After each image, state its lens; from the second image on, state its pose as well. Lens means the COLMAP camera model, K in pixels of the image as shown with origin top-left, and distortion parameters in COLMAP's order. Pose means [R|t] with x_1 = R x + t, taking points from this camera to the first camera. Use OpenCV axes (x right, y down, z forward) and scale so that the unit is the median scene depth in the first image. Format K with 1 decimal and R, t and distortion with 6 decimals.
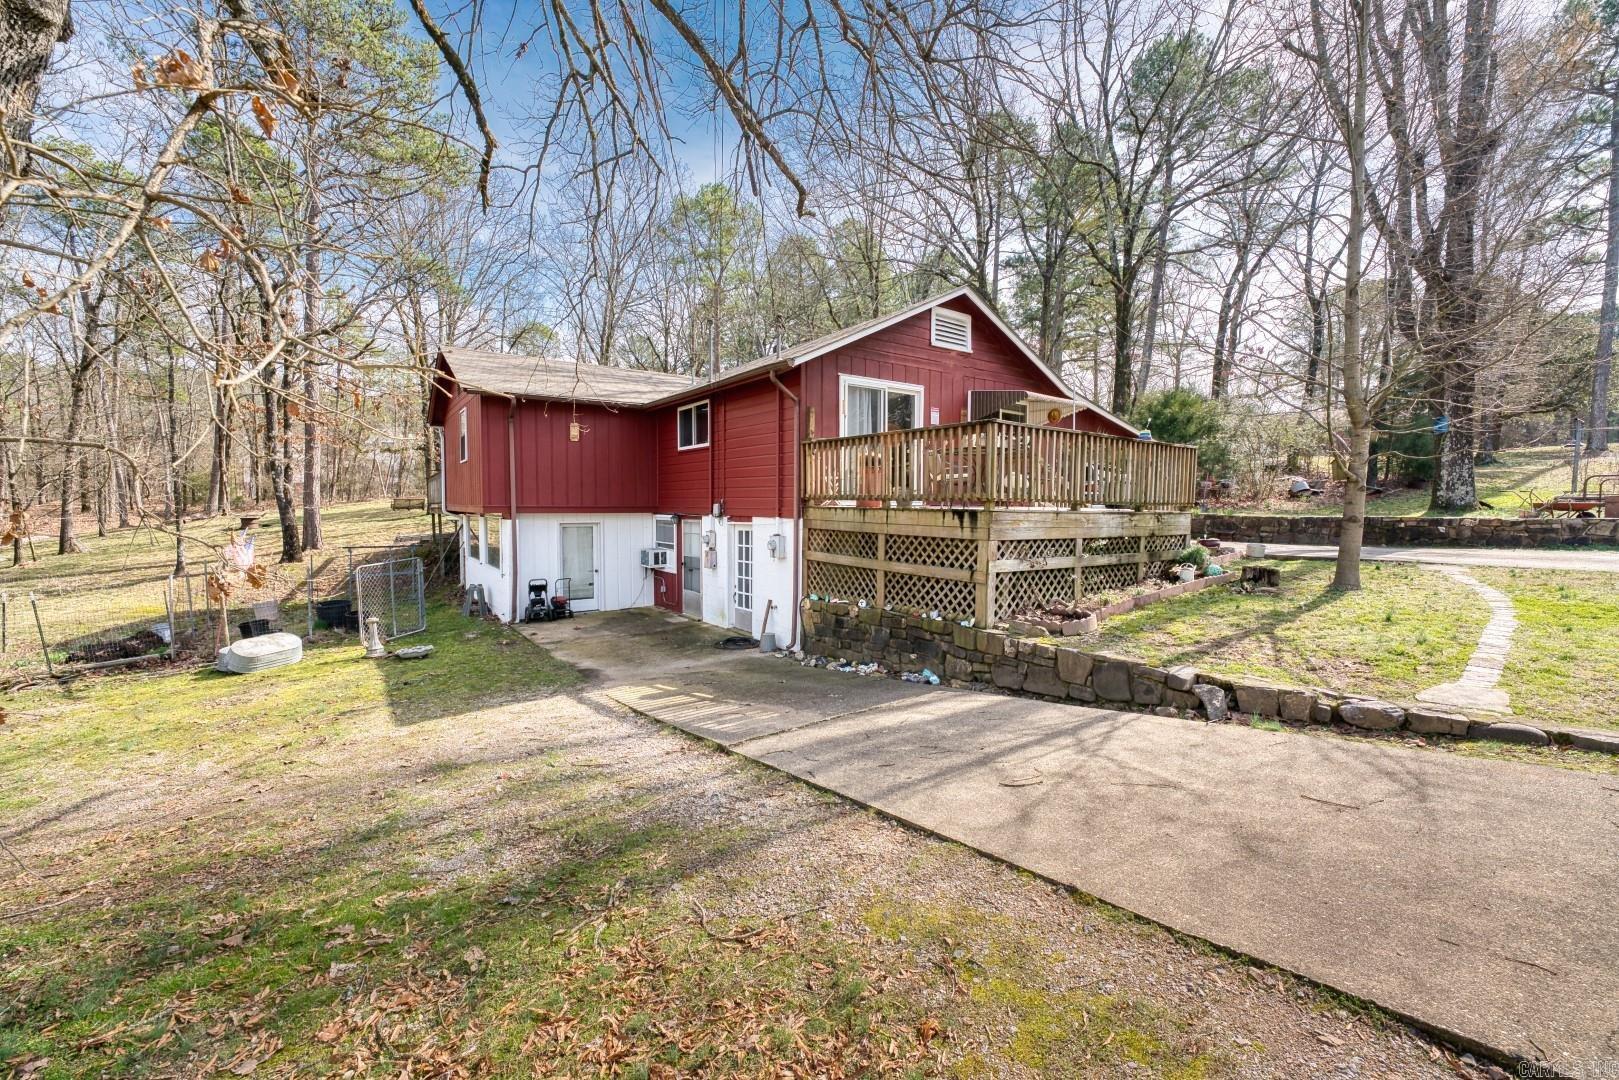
lens RADIAL K [[630.6, 0, 798.6], [0, 630.6, 538.7], [0, 0, 1]] dist [-0.023352, 0.000853]
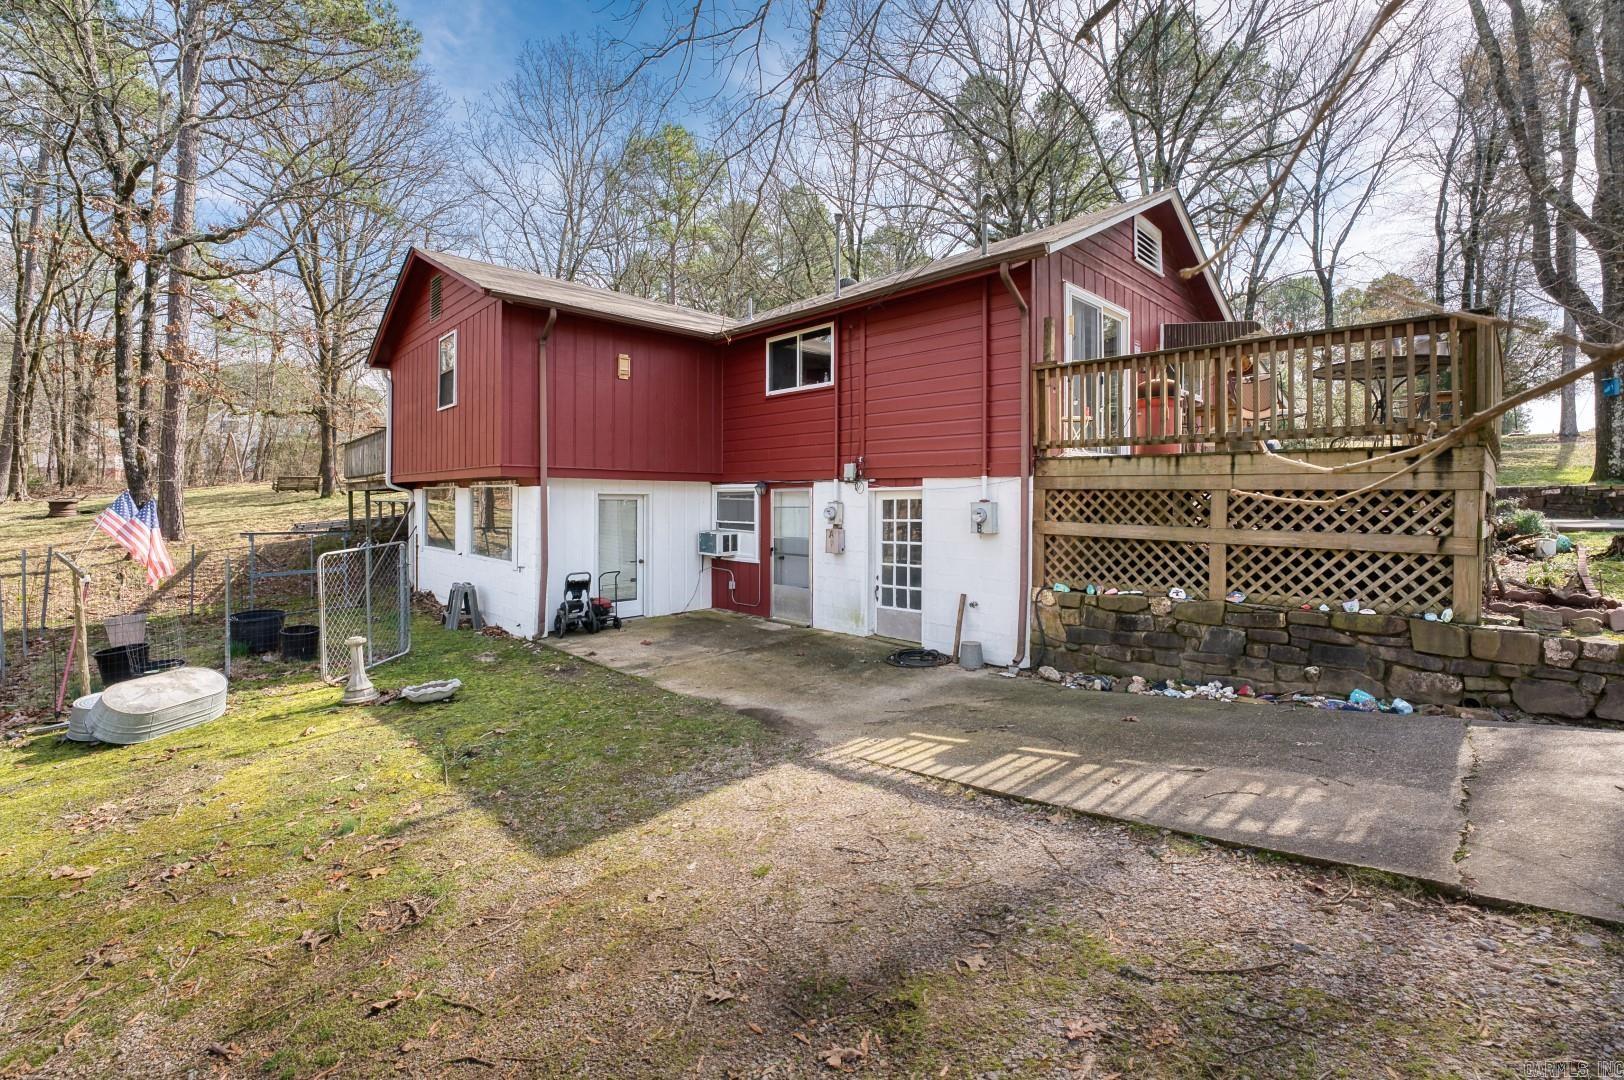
lens RADIAL K [[667.7, 0, 800.7], [0, 667.7, 504.3], [0, 0, 1]] dist [-0.021302, 0.000535]
pose [[0.989395, -0.000596, 0.145249, -0.353966], [0.007450, 0.998884, -0.046646, 0.031533], [-0.145059, 0.047234, 0.988295, 0.299939]]
